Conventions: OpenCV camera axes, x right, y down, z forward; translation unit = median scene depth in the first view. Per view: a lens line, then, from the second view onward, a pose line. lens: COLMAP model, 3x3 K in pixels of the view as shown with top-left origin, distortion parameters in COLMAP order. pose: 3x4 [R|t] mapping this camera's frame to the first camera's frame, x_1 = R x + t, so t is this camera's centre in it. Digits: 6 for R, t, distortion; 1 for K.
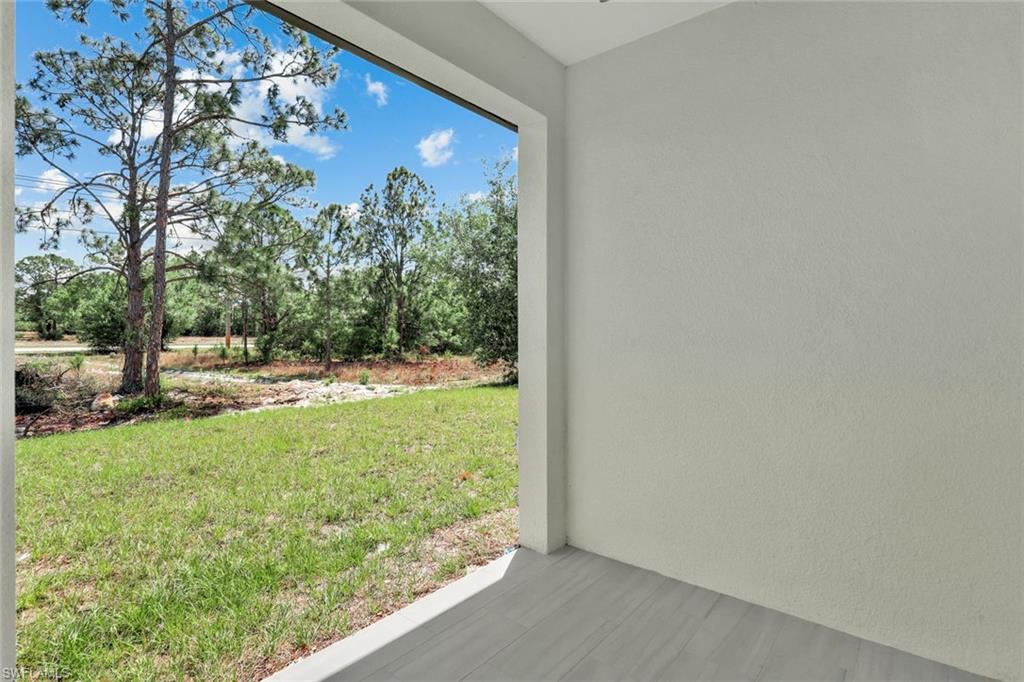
lens RADIAL K [[507.5, 0, 509.6], [0, 507.5, 333.6], [0, 0, 1]] dist [0.003817, -0.001916]
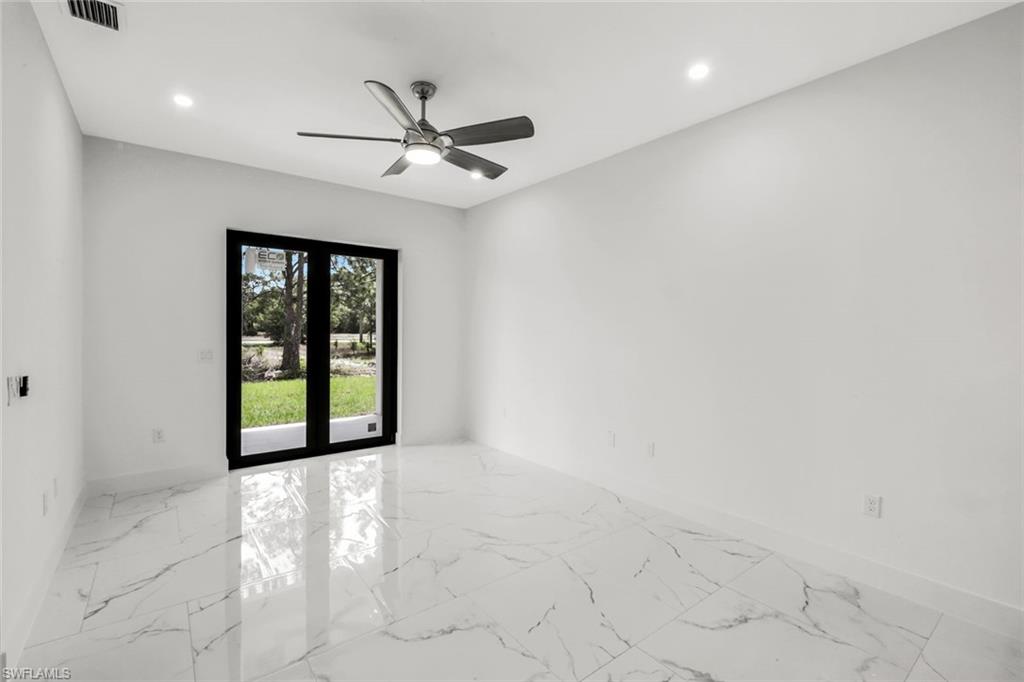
lens RADIAL K [[448.8, 0, 505.7], [0, 448.8, 335.9], [0, 0, 1]] dist [-0.008838, 0.000420]
pose [[0.976789, 0.004766, -0.214153, 0.149364], [-0.002634, 0.999944, 0.010240, -0.003224], [0.214189, -0.009439, 0.976747, -0.147888]]
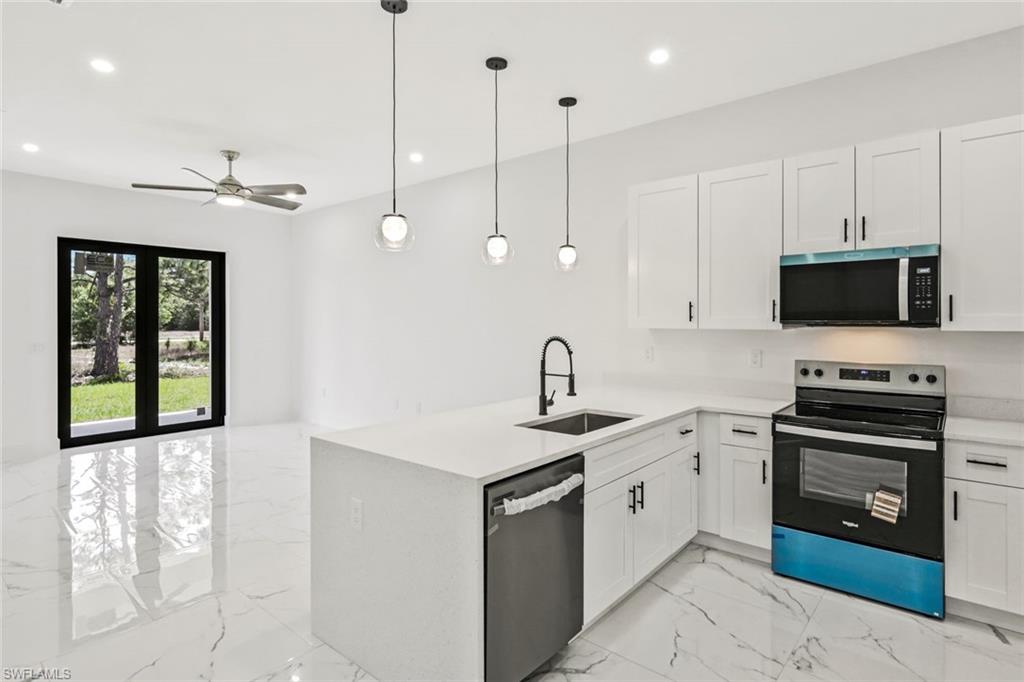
lens RADIAL K [[523.2, 0, 515.6], [0, 523.2, 319.0], [0, 0, 1]] dist [-0.015397, -0.000709]
pose [[0.999839, -0.012457, 0.012879, 0.205926], [0.012568, 0.999884, -0.008649, -0.001809], [-0.012770, 0.008809, 0.999880, -0.232170]]
